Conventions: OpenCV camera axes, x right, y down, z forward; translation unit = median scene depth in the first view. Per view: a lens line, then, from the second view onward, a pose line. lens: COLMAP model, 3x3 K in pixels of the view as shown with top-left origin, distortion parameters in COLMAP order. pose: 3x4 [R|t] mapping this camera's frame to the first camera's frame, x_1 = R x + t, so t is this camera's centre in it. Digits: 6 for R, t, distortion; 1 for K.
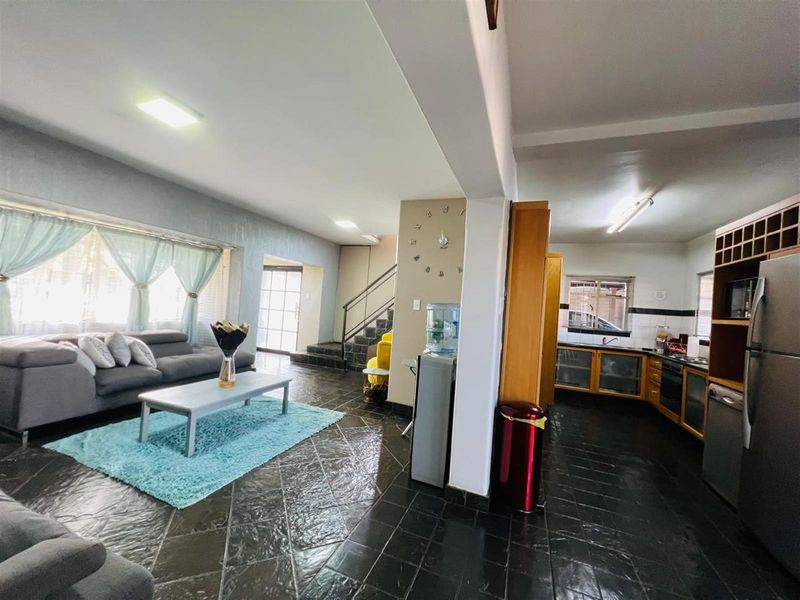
lens RADIAL K [[319.9, 0, 399.8], [0, 319.9, 299.2], [0, 0, 1]] dist [-0.000306, 0.000587]
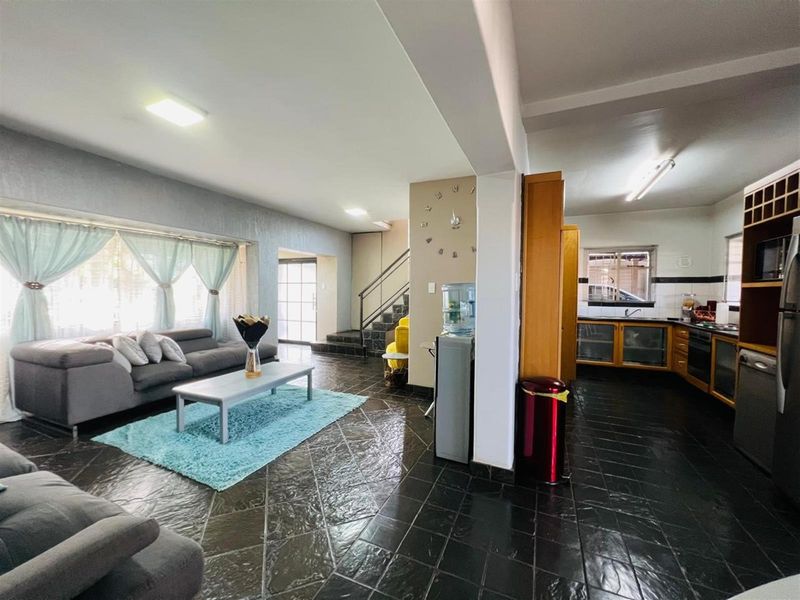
lens RADIAL K [[319.9, 0, 399.8], [0, 319.9, 299.2], [0, 0, 1]] dist [-0.000306, 0.000587]
pose [[0.996996, -0.060099, -0.048859, -0.000013], [0.062187, 0.997164, 0.042398, 0.006005], [0.046172, -0.045309, 0.997905, -0.003771]]
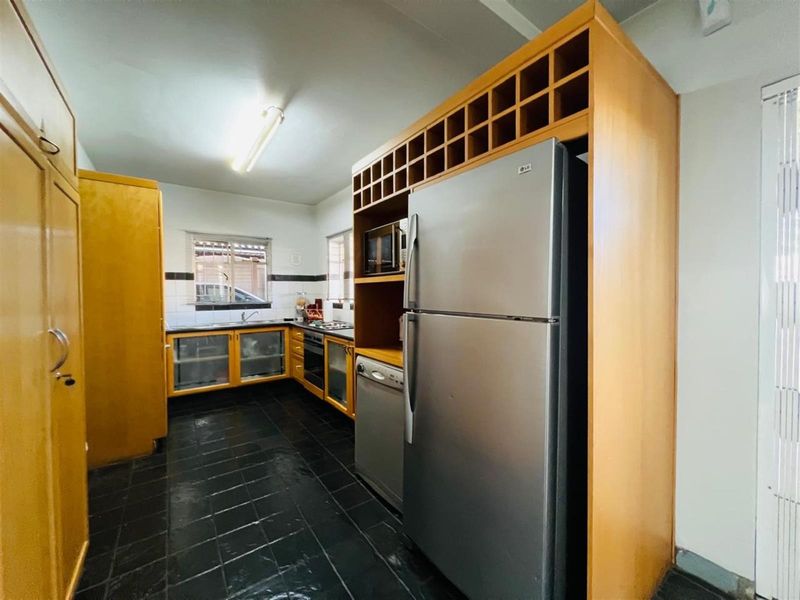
lens RADIAL K [[319.9, 0, 399.8], [0, 319.9, 299.2], [0, 0, 1]] dist [-0.000306, 0.000587]
pose [[0.536783, -0.093635, 0.838508, 0.284976], [0.028792, 0.995277, 0.092709, 0.036109], [-0.843229, -0.025623, 0.536944, 0.376899]]
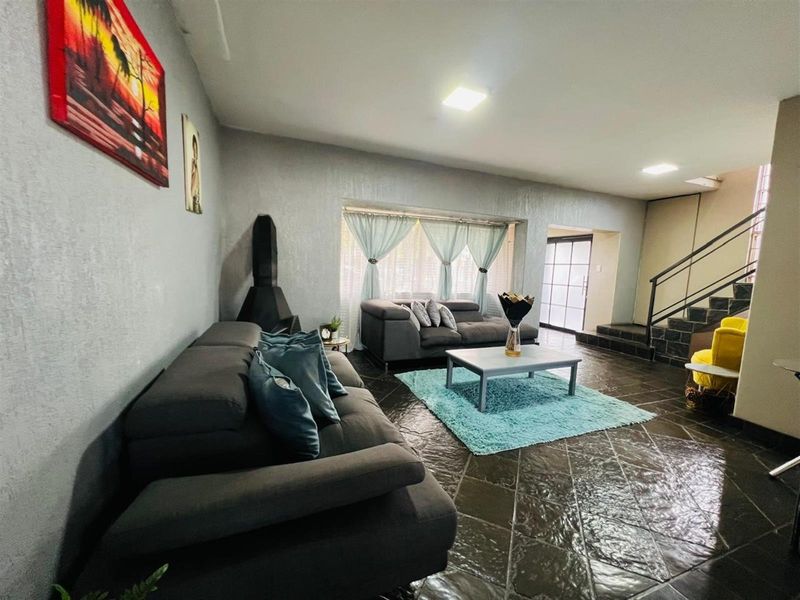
lens RADIAL K [[319.9, 0, 399.8], [0, 319.9, 299.2], [0, 0, 1]] dist [-0.000306, 0.000587]
pose [[0.677918, 0.032917, -0.734400, -0.032763], [0.019350, 0.997852, 0.062587, 0.018839], [0.734883, -0.056639, 0.675825, 0.042597]]
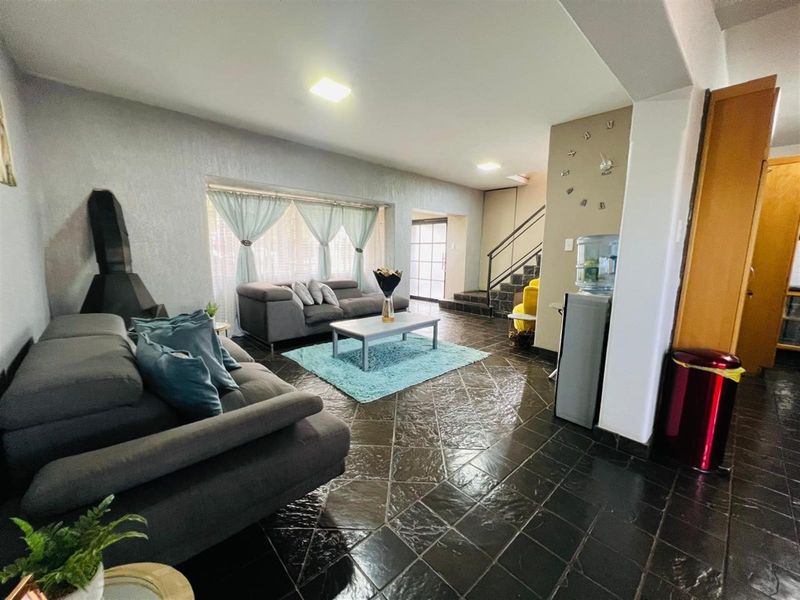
lens RADIAL K [[319.9, 0, 399.8], [0, 319.9, 299.2], [0, 0, 1]] dist [-0.000306, 0.000587]
pose [[0.899178, 0.008383, -0.437503, 0.022533], [0.054678, 0.989828, 0.131342, 0.029862], [0.434154, -0.142021, 0.889573, -0.036198]]
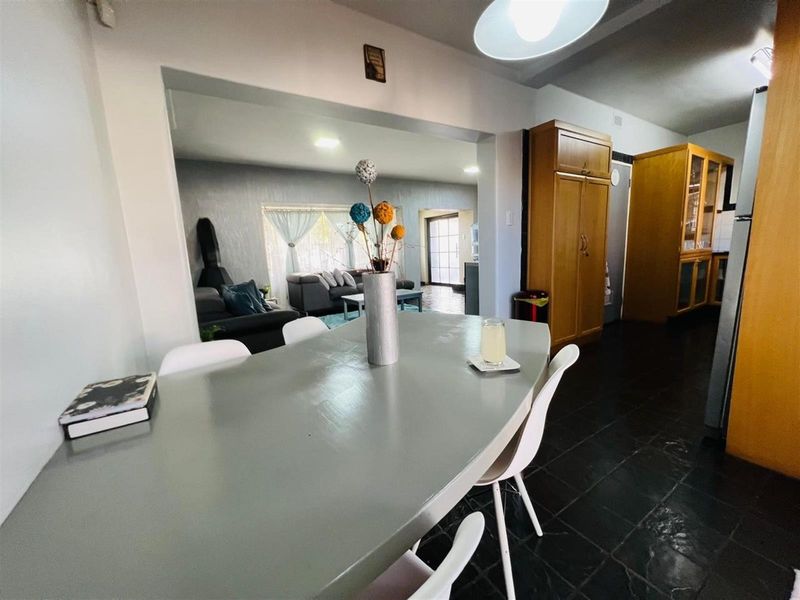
lens RADIAL K [[319.9, 0, 399.8], [0, 319.9, 299.2], [0, 0, 1]] dist [-0.000306, 0.000587]
pose [[0.796666, -0.016101, -0.604206, 0.498511], [0.114166, 0.985659, 0.124266, 0.089631], [0.593540, -0.167978, 0.787079, -0.250453]]
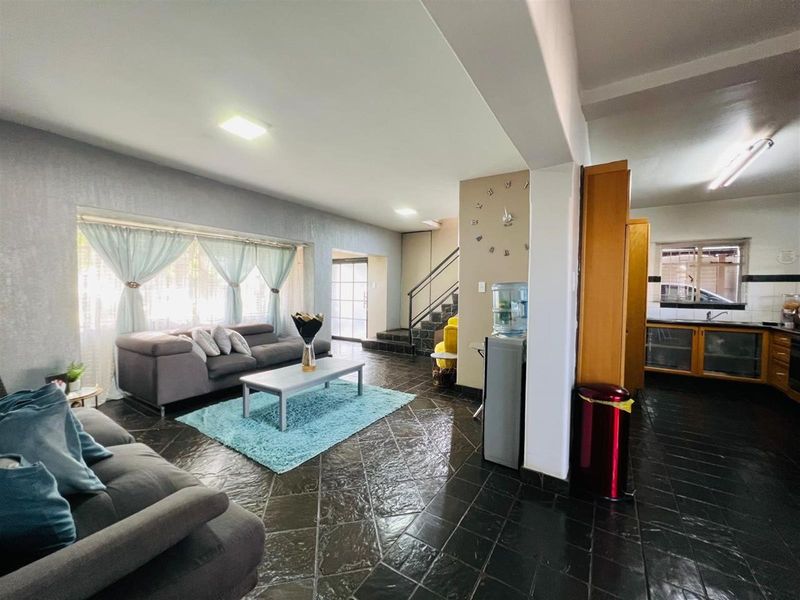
lens RADIAL K [[319.9, 0, 399.8], [0, 319.9, 299.2], [0, 0, 1]] dist [-0.000306, 0.000587]
pose [[0.977942, -0.052836, -0.202084, 0.003885], [0.061364, 0.997460, 0.036165, 0.005101], [0.199660, -0.047768, 0.978700, -0.008776]]
